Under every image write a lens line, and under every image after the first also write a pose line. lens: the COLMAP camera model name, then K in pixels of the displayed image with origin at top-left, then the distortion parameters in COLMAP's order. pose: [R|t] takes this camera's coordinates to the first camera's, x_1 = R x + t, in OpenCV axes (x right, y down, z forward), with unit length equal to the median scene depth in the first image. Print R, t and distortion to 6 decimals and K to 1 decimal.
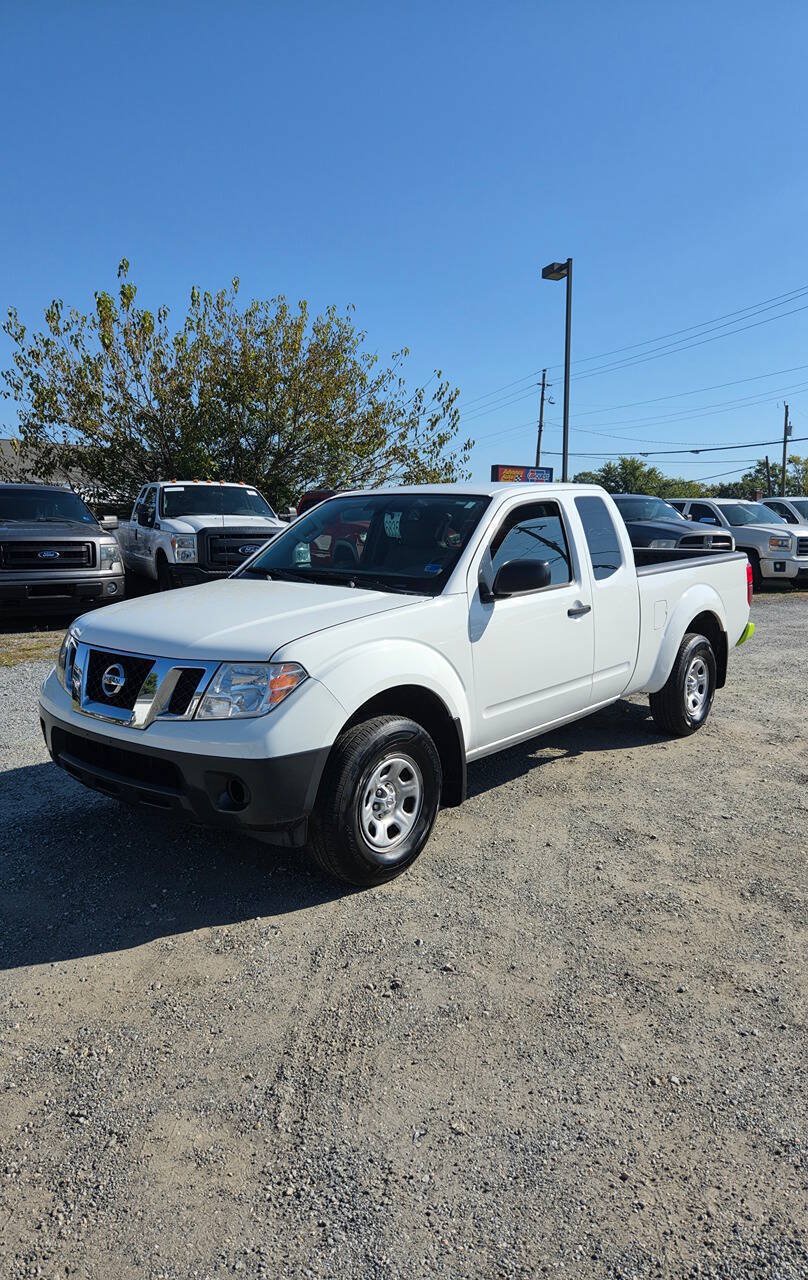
lens RADIAL K [[860.4, 0, 405.3], [0, 860.4, 633.1], [0, 0, 1]] dist [0.064833, -0.057561]
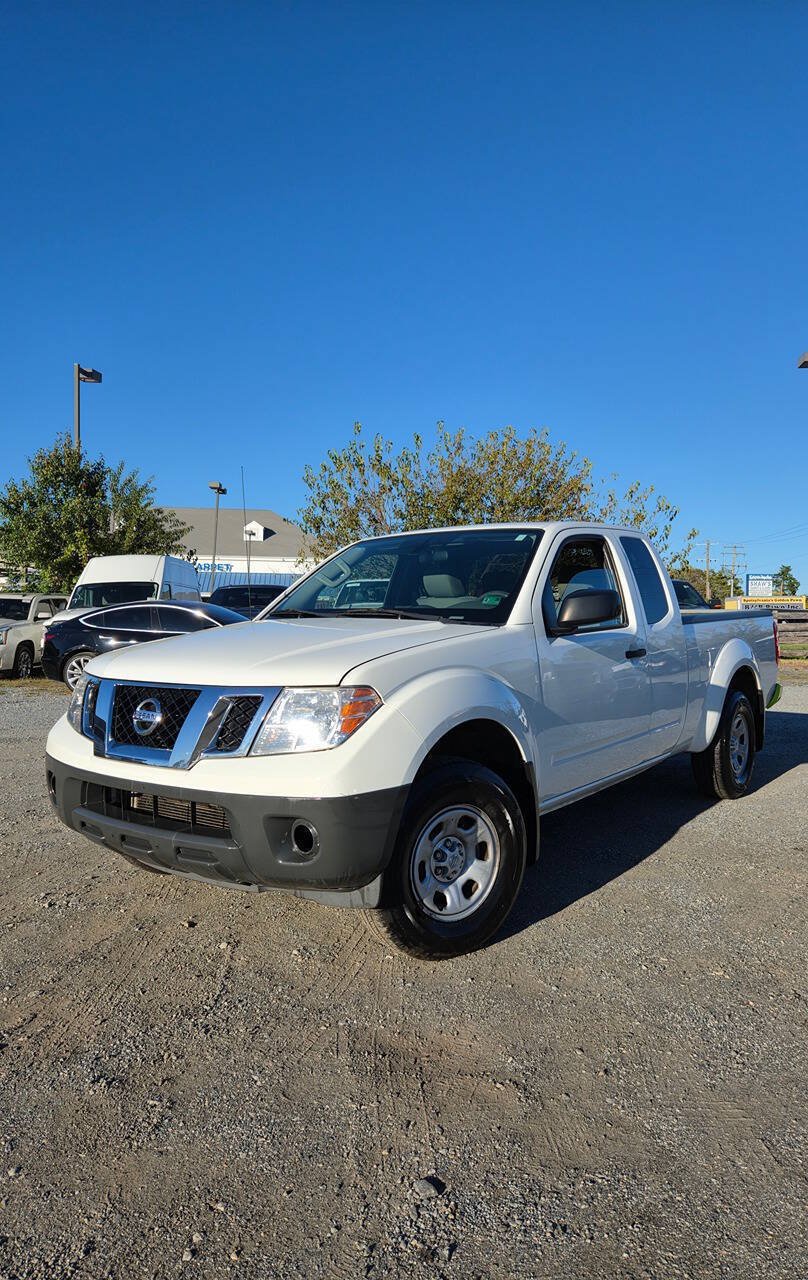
lens RADIAL K [[860.4, 0, 392.1], [0, 860.4, 636.4], [0, 0, 1]] dist [0.064833, -0.057561]
pose [[0.999075, -0.006152, 0.042554, -0.096991], [0.010861, 0.993724, -0.111328, 0.055594], [-0.041603, 0.111687, 0.992872, 0.090895]]
